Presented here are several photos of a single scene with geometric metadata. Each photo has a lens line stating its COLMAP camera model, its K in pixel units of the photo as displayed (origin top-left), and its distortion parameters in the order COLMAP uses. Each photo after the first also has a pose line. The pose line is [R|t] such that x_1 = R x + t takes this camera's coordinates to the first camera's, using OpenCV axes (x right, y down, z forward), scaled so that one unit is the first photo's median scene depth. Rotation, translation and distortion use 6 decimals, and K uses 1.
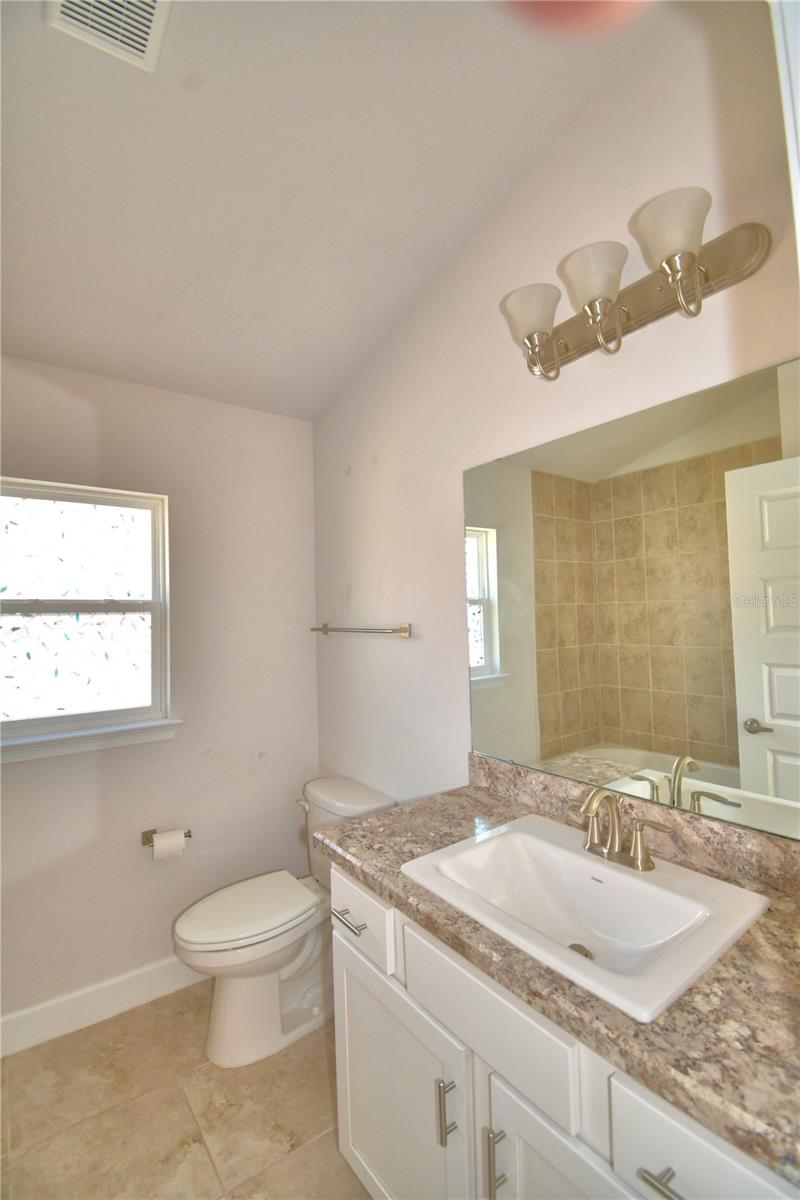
lens RADIAL K [[527.3, 0, 406.0], [0, 527.3, 587.5], [0, 0, 1]] dist [0.011886, -0.018767]
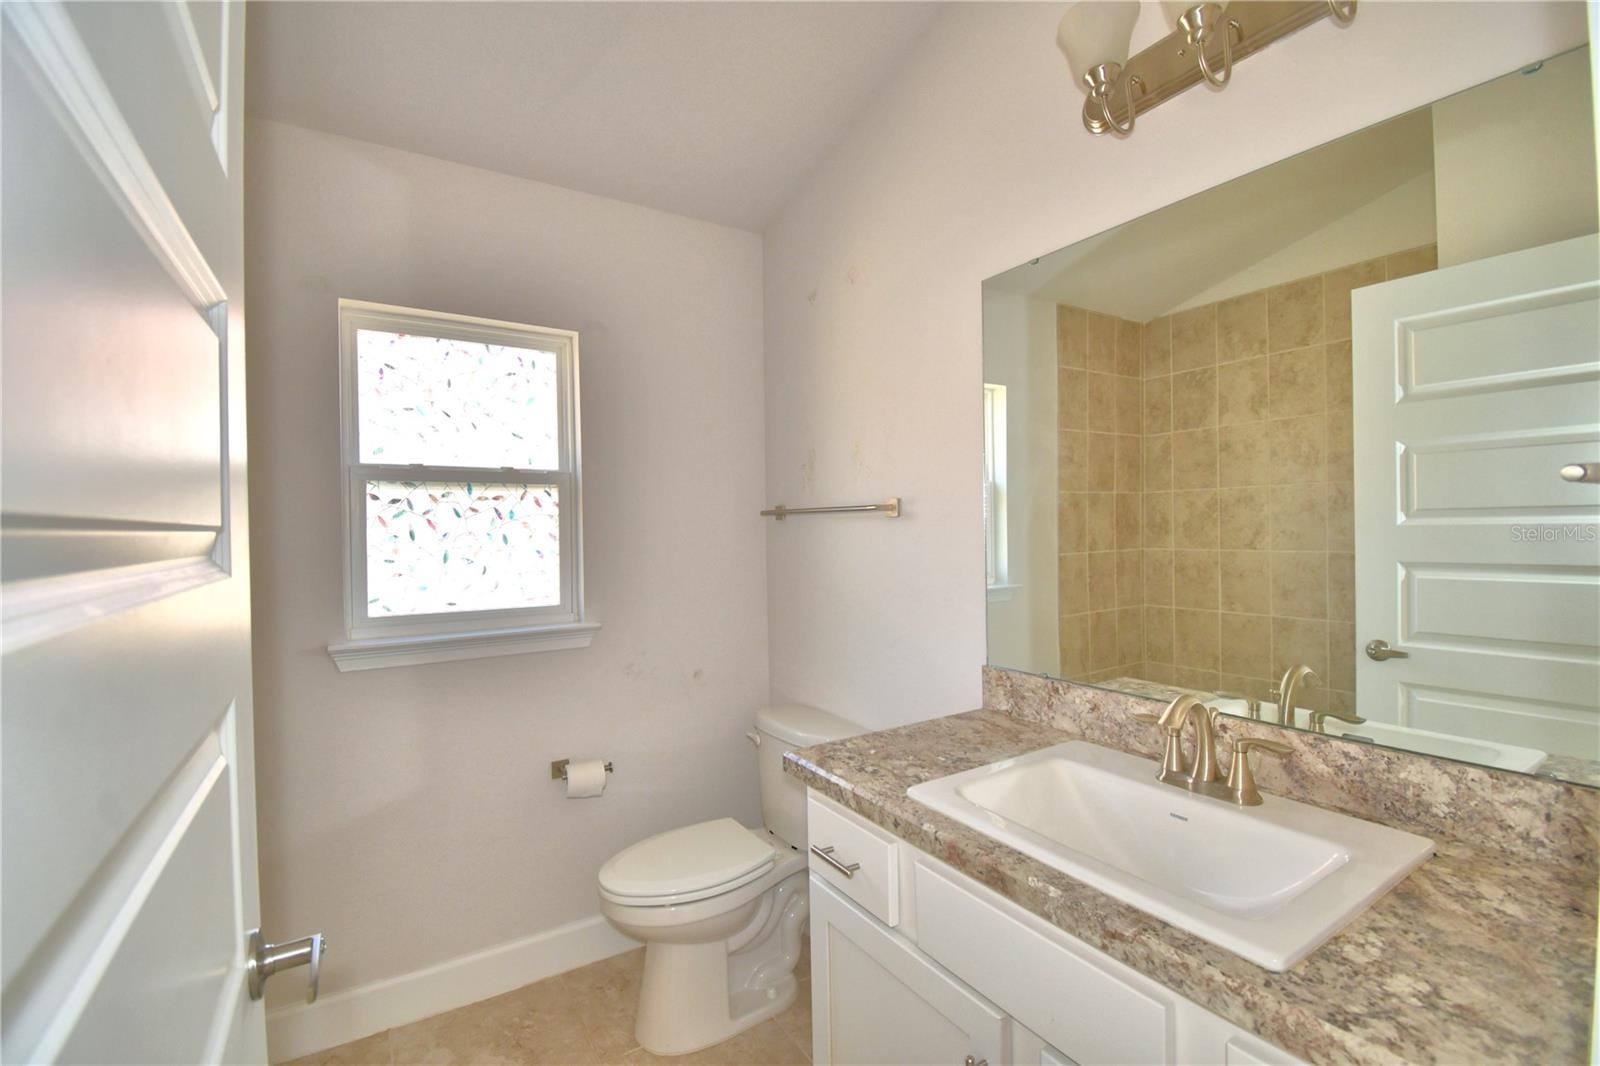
lens RADIAL K [[703.0, 0, 802.2], [0, 703.0, 526.1], [0, 0, 1]] dist [0.011886, -0.018767]
pose [[0.996532, 0.010401, -0.082555, -0.055274], [-0.006247, 0.998709, 0.050421, 0.069395], [0.082973, -0.049730, 0.995310, 0.001736]]
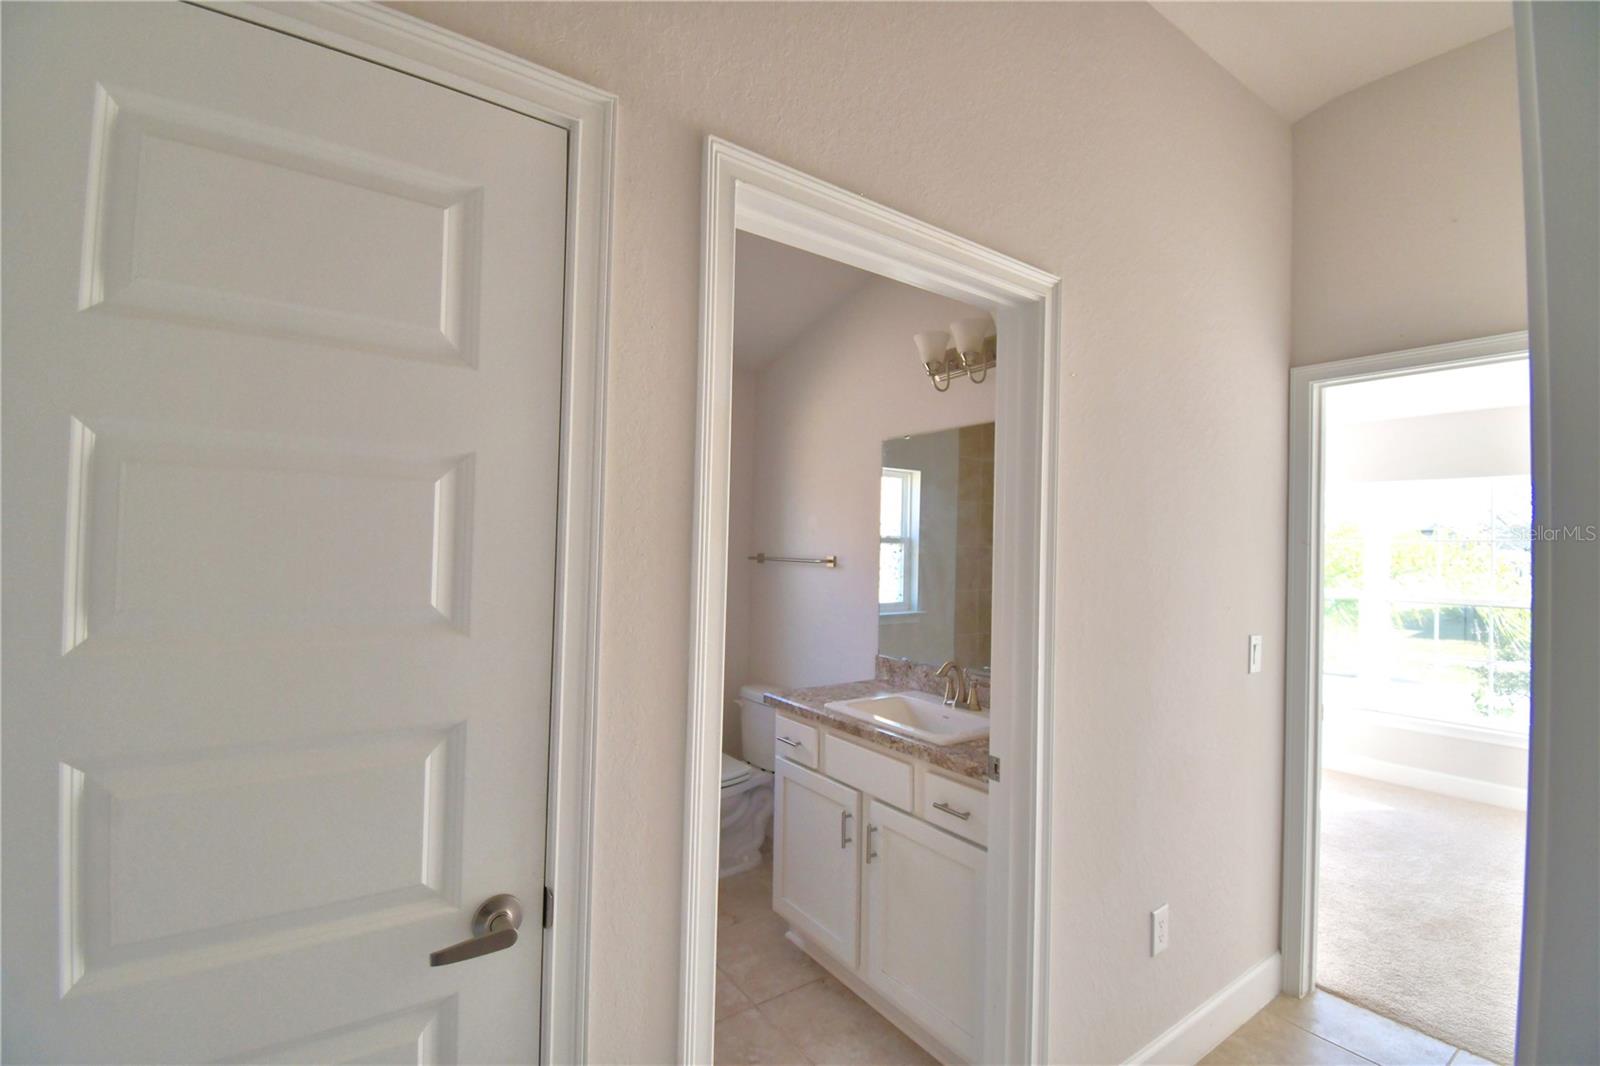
lens RADIAL K [[703.0, 0, 800.2], [0, 703.0, 533.0], [0, 0, 1]] dist [0.011886, -0.018767]
pose [[0.998360, 0.045789, -0.034354, -0.023581], [-0.044916, 0.998659, 0.025756, -0.029005], [0.035487, -0.024171, 0.999078, -0.768857]]
